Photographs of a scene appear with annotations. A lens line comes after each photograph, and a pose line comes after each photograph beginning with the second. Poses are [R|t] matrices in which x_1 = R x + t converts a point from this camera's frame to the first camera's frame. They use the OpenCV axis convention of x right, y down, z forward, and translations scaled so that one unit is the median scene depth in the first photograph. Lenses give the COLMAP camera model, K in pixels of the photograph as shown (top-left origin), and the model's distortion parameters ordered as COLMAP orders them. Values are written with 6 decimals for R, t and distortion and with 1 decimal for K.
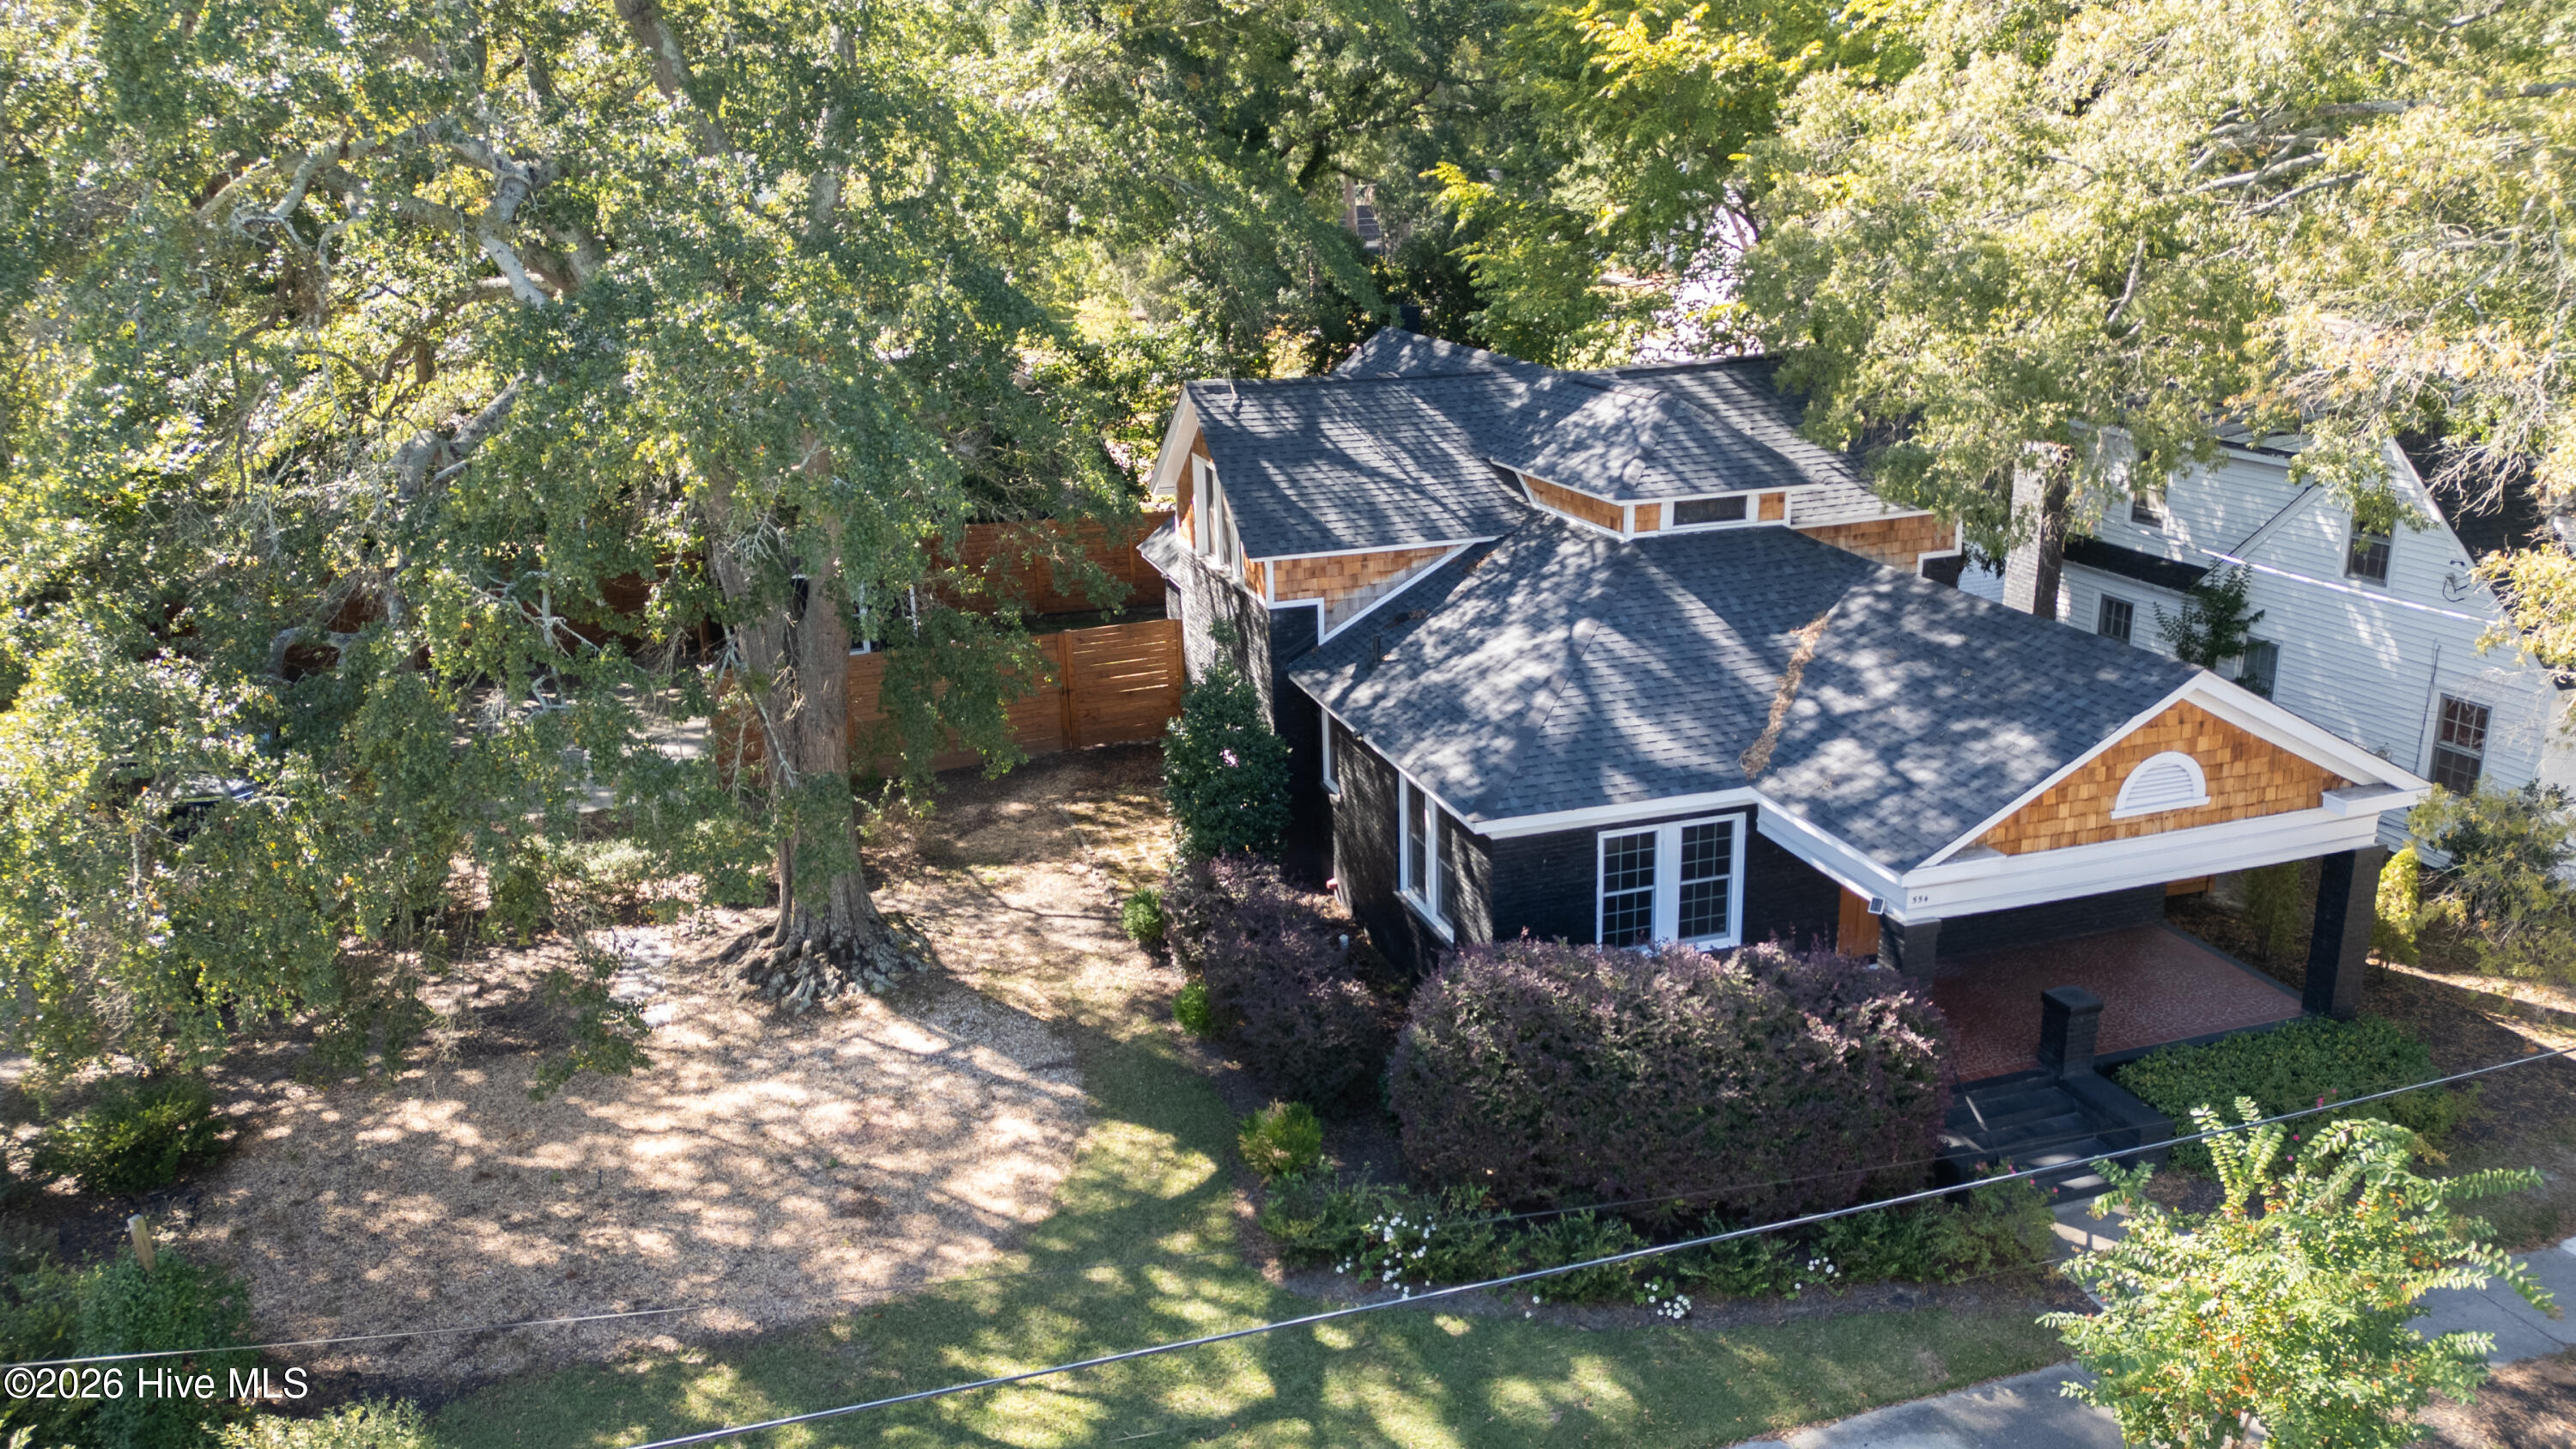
lens RADIAL K [[1737.0, 0, 1297.4], [0, 1737.0, 728.7], [0, 0, 1]] dist [0.043535, -0.043114]
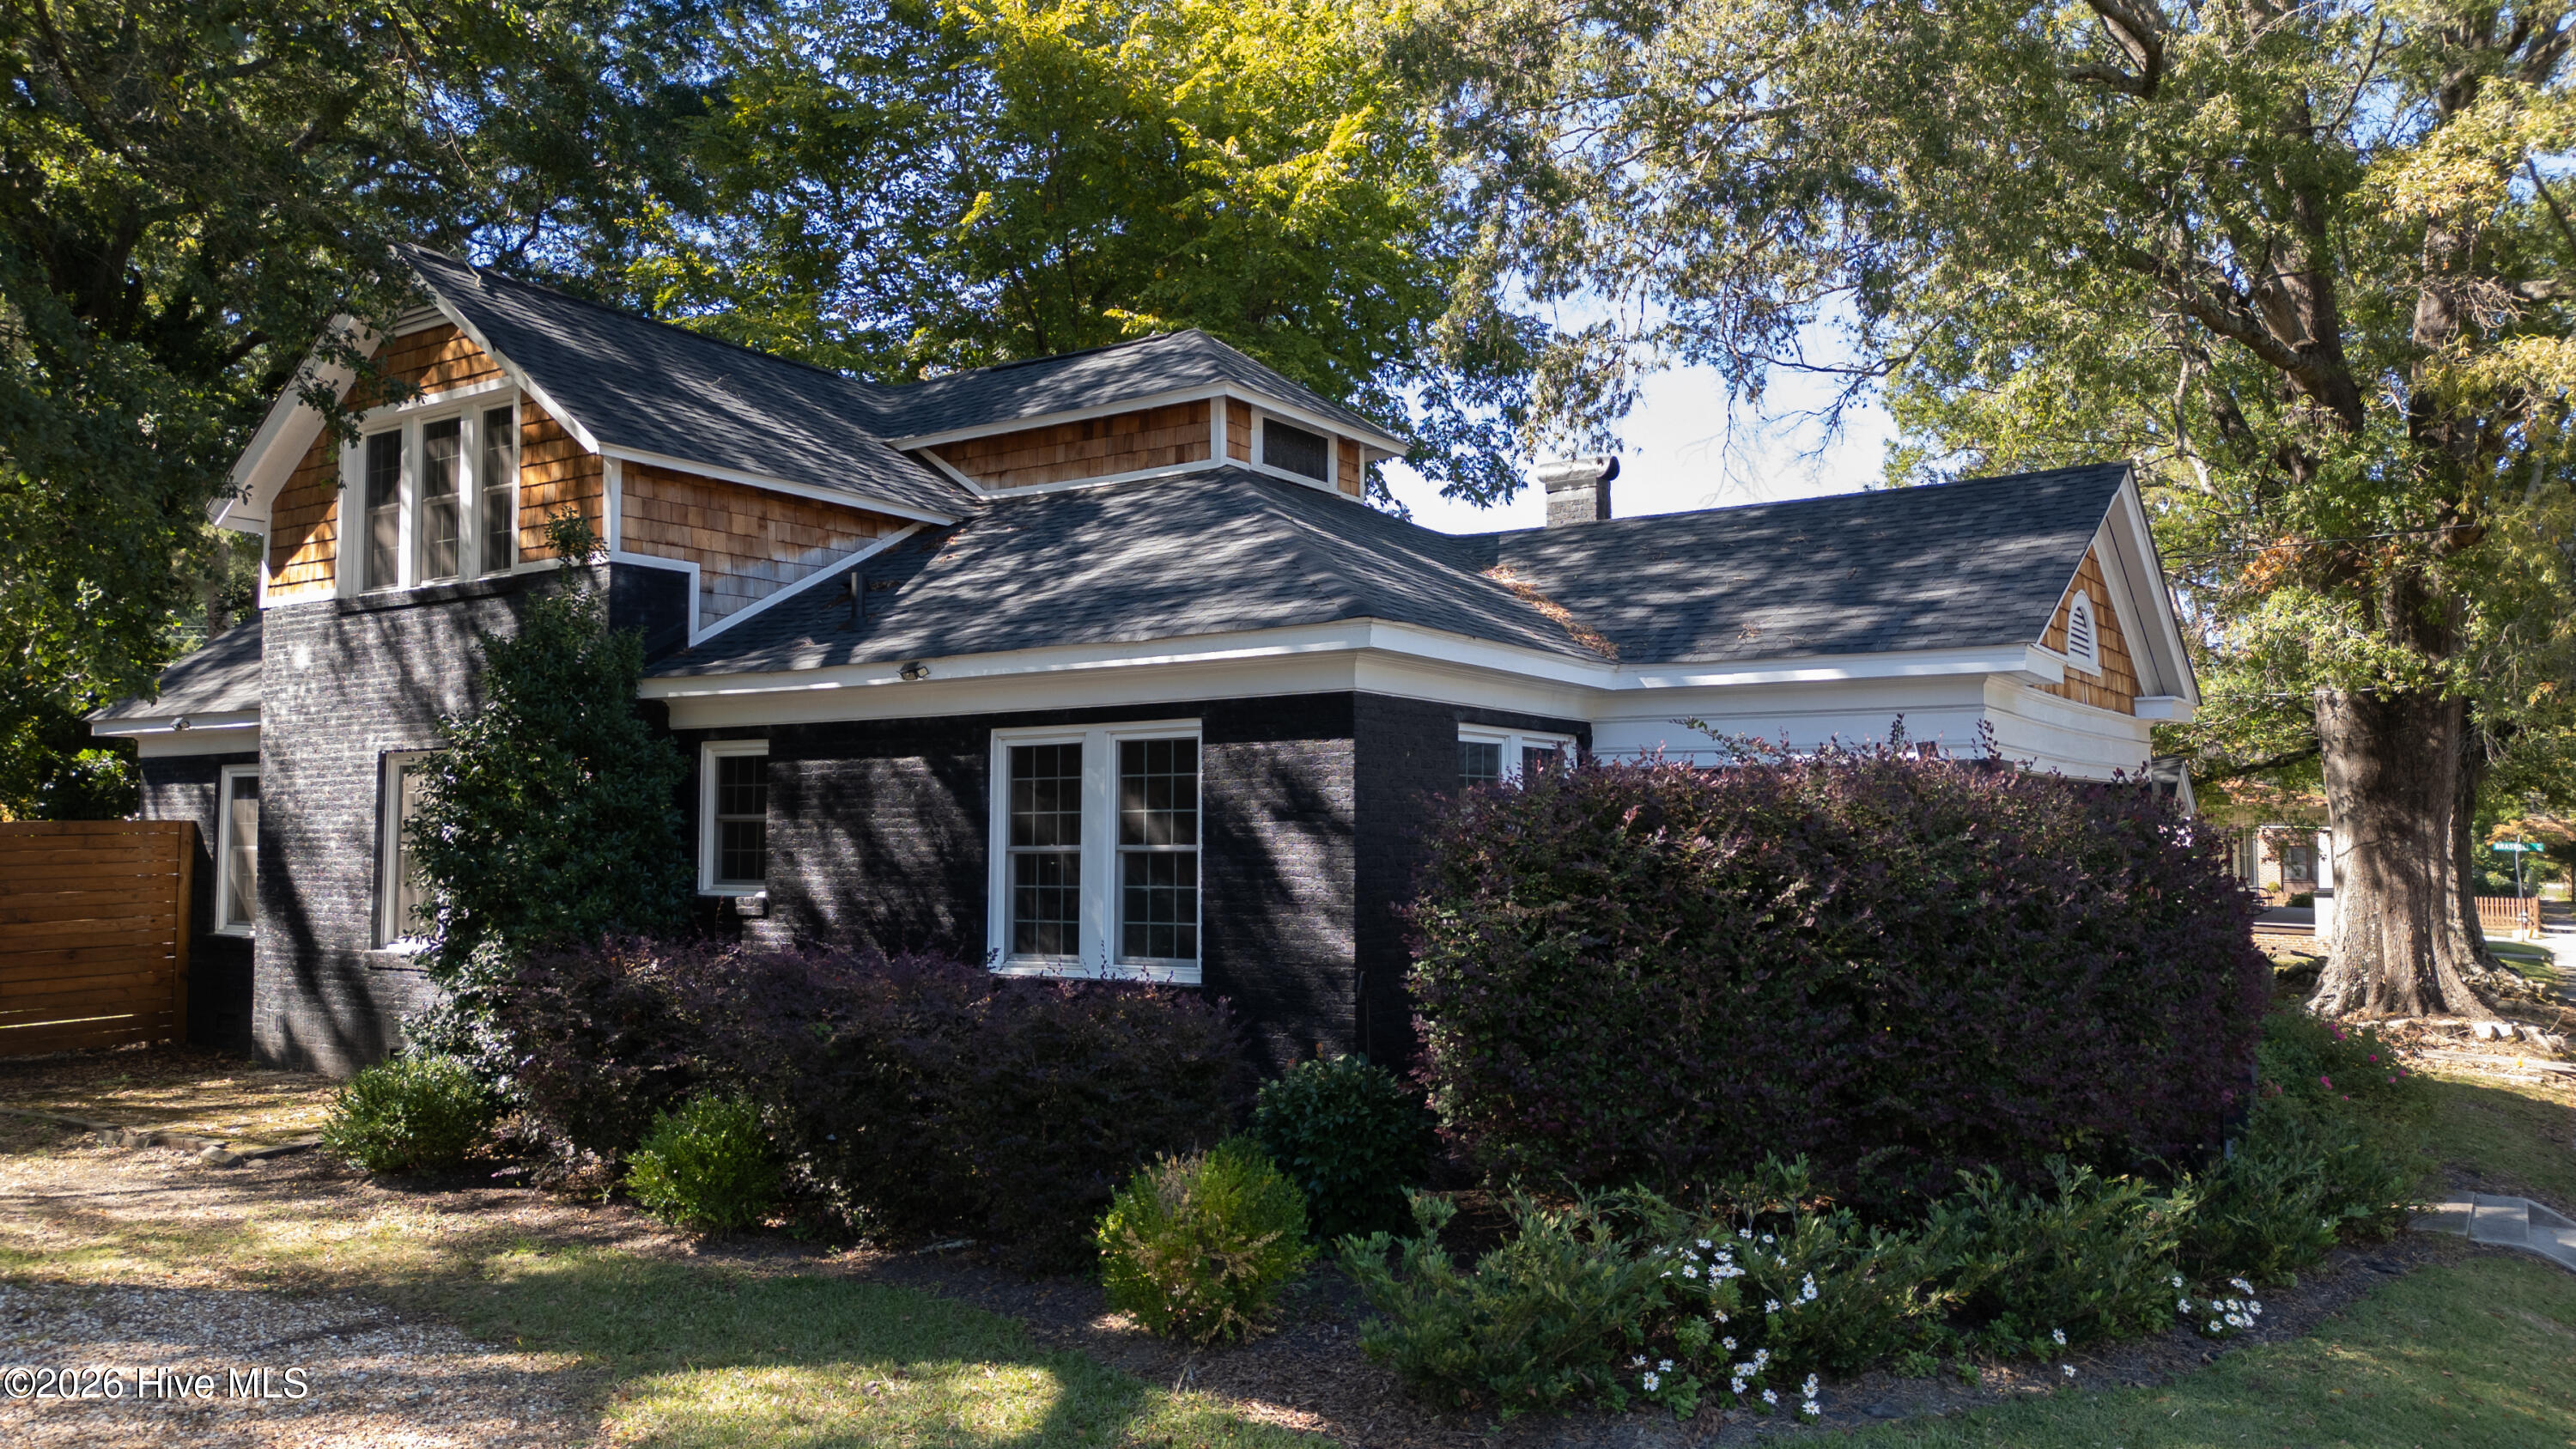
lens RADIAL K [[1737.0, 0, 1275.8], [0, 1737.0, 733.1], [0, 0, 1]] dist [0.043535, -0.043114]
pose [[0.791537, 0.060541, 0.608115, -0.226191], [0.165474, 0.936676, -0.308636, 0.228861], [-0.588292, 0.344924, 0.731396, 0.596154]]
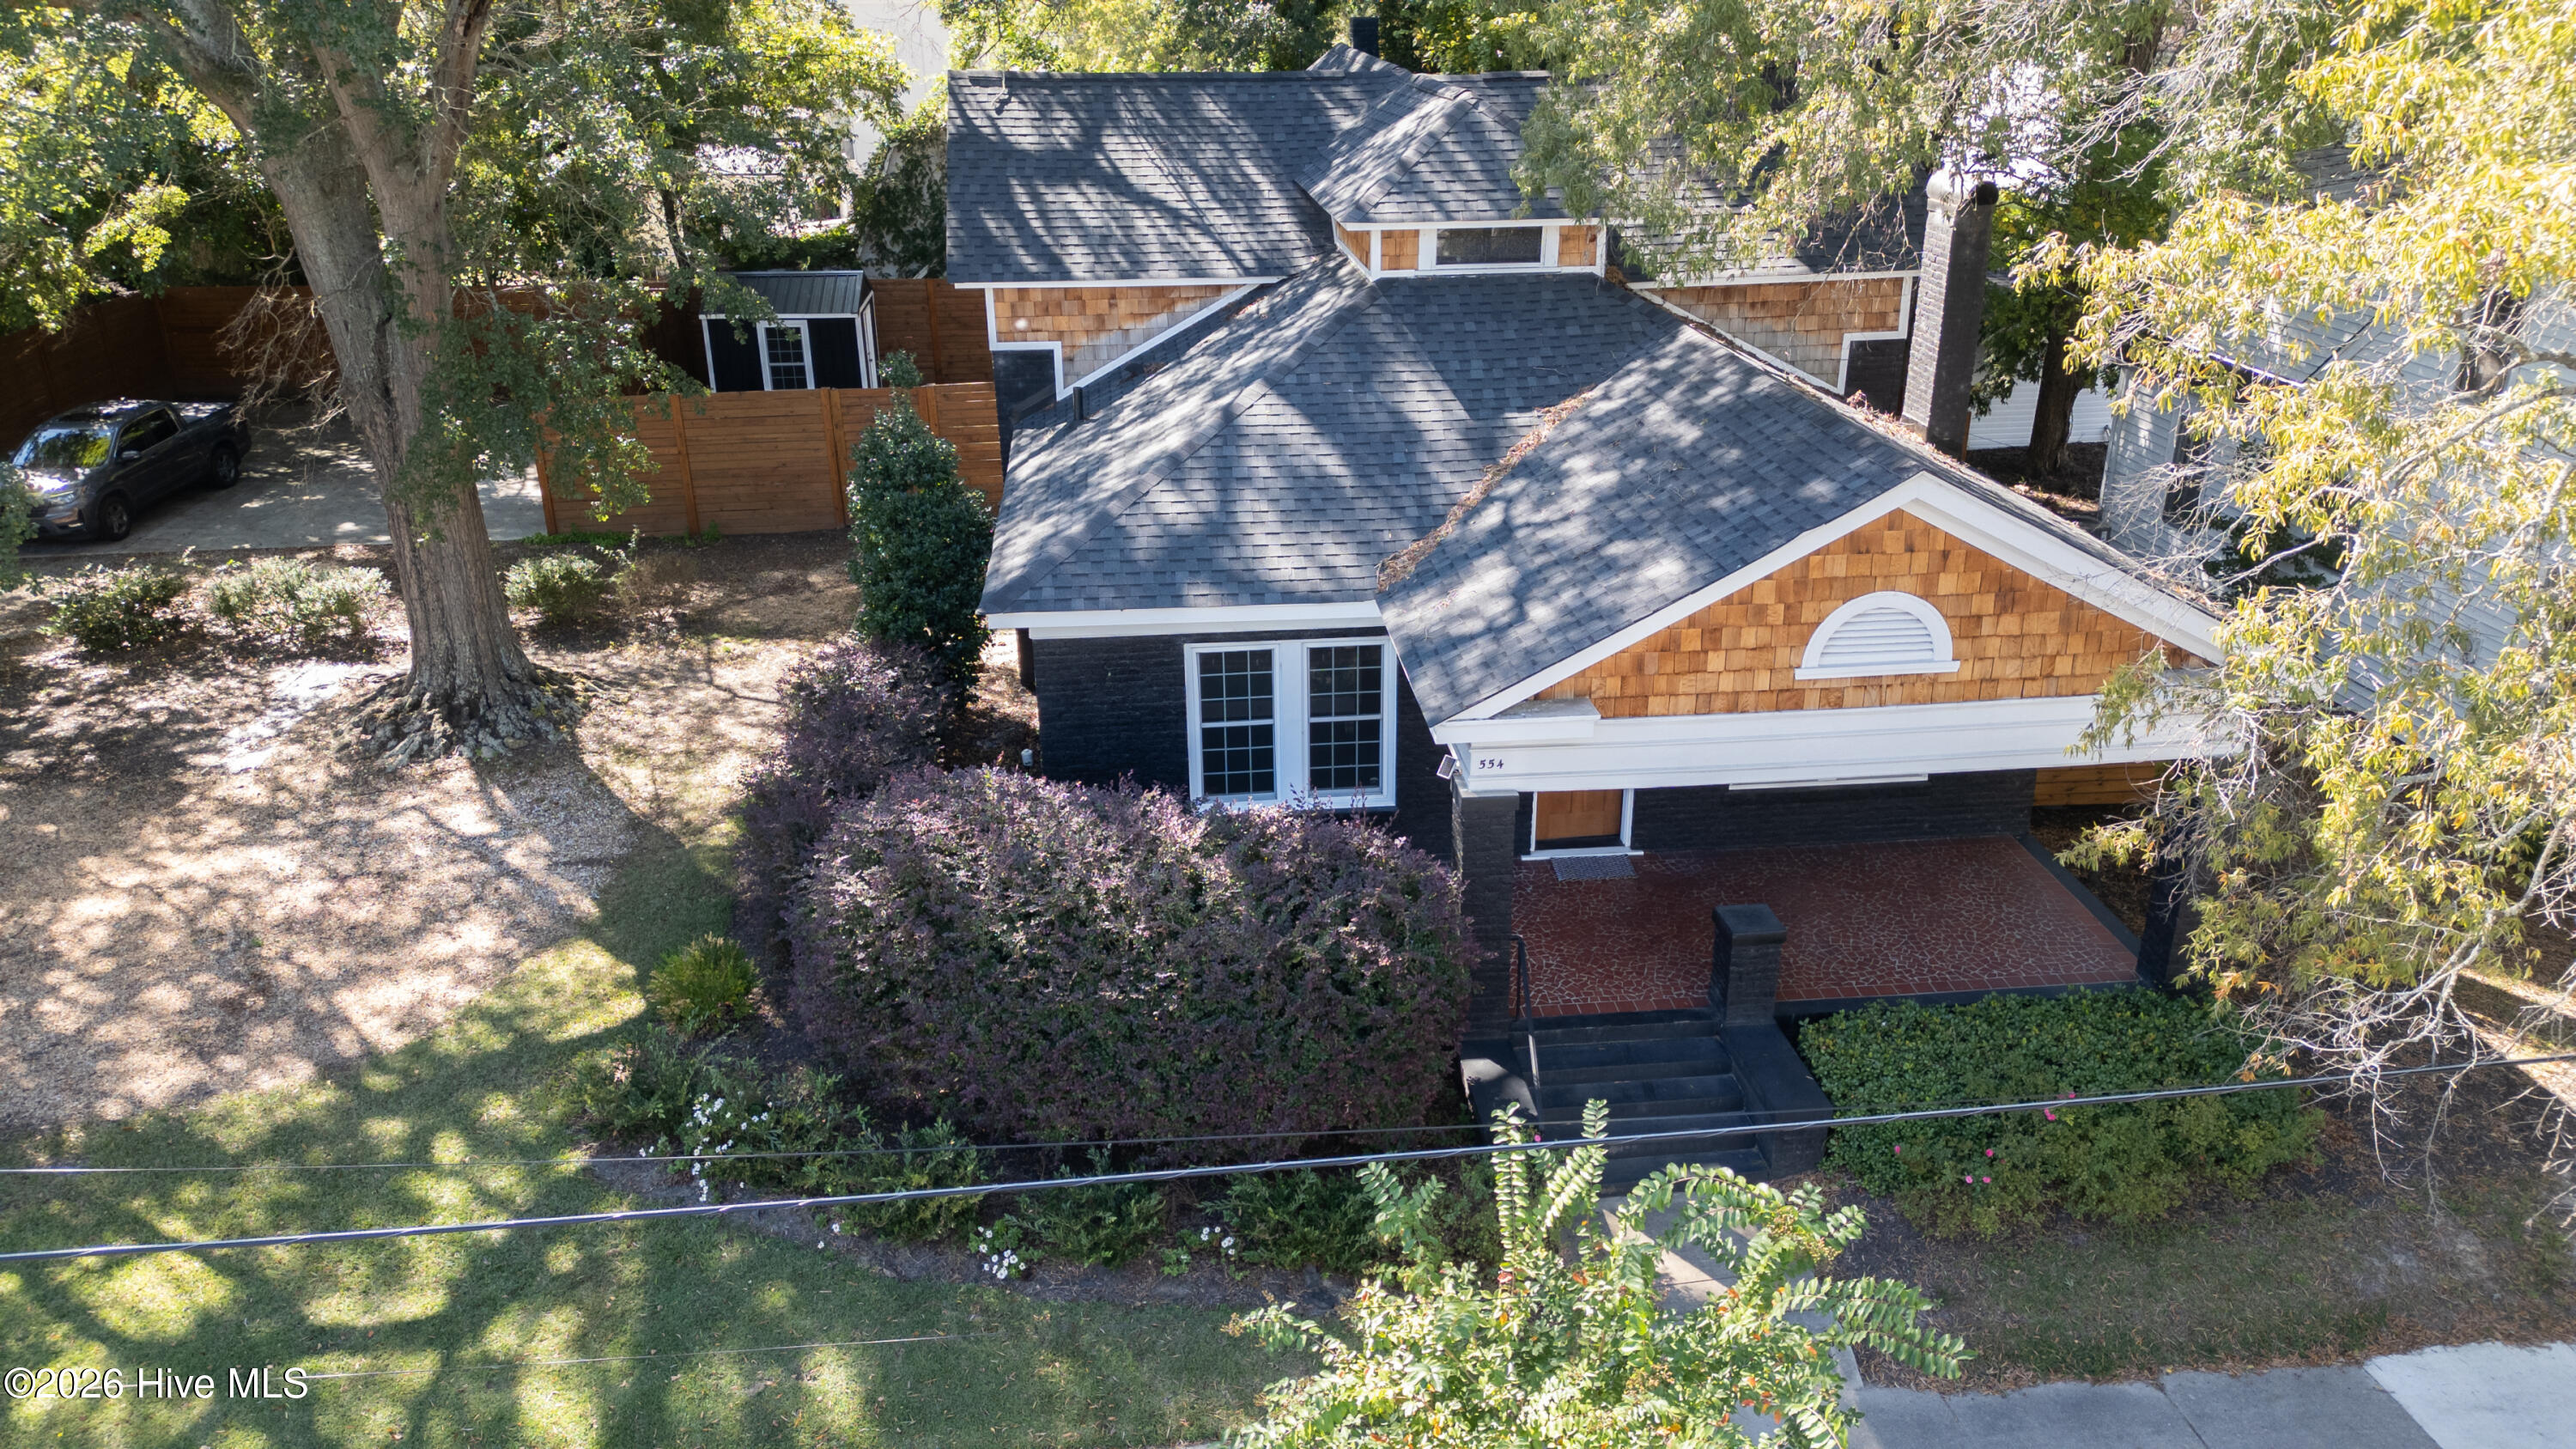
lens RADIAL K [[1737.0, 0, 1303.9], [0, 1737.0, 698.7], [0, 0, 1]] dist [0.043535, -0.043114]
pose [[0.980395, 0.090954, -0.174796, 0.354272], [-0.075534, 0.992802, 0.092945, 0.007982], [0.181992, -0.077920, 0.980208, 0.247885]]
